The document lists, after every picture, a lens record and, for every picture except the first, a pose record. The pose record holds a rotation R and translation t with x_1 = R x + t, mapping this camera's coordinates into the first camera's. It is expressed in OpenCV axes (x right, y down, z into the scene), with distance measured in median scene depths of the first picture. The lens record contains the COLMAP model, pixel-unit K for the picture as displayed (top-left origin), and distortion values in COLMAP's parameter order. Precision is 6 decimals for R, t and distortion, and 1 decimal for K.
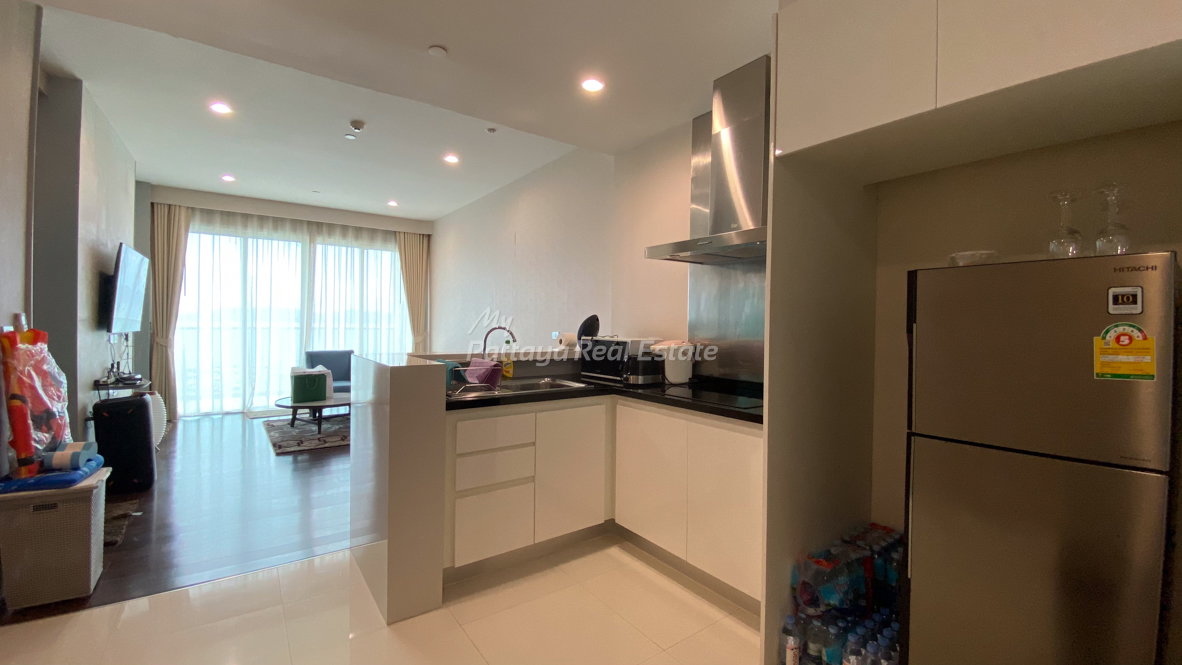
lens RADIAL K [[476.5, 0, 594.0], [0, 476.5, 335.8], [0, 0, 1]] dist [0.017948, -0.022657]
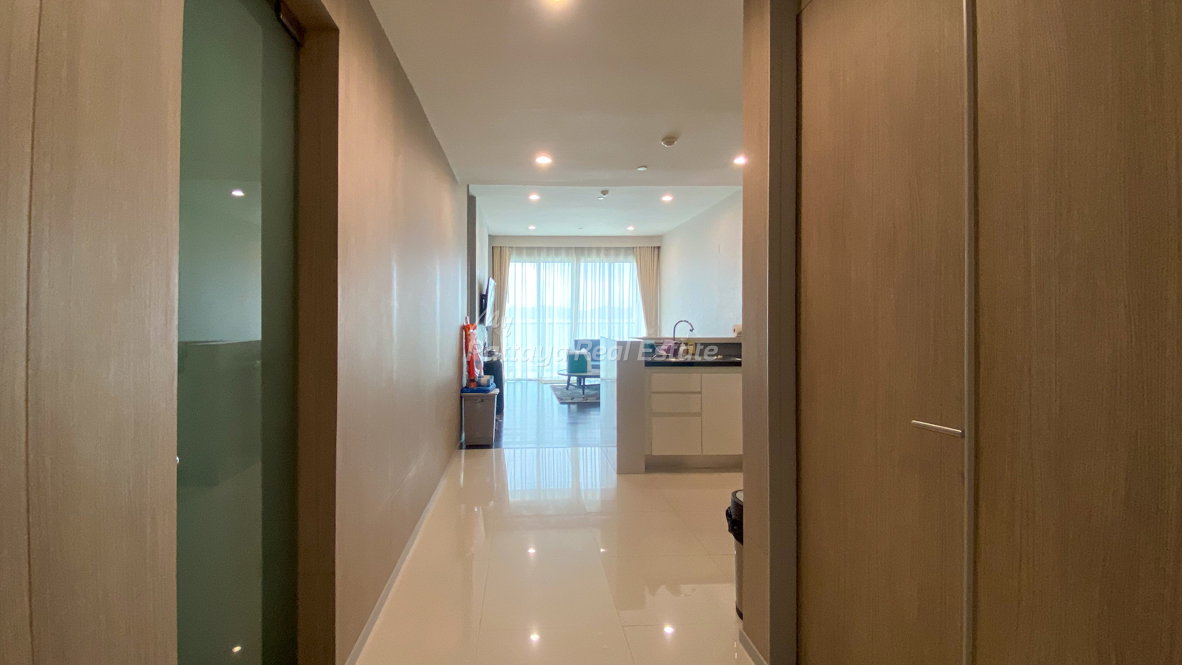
lens RADIAL K [[476.5, 0, 594.0], [0, 476.5, 335.8], [0, 0, 1]] dist [0.017948, -0.022657]
pose [[0.881099, 0.003990, -0.472916, 0.133083], [0.001960, 0.999925, 0.012087, 0.005528], [0.472929, -0.011577, 0.881025, -0.246790]]
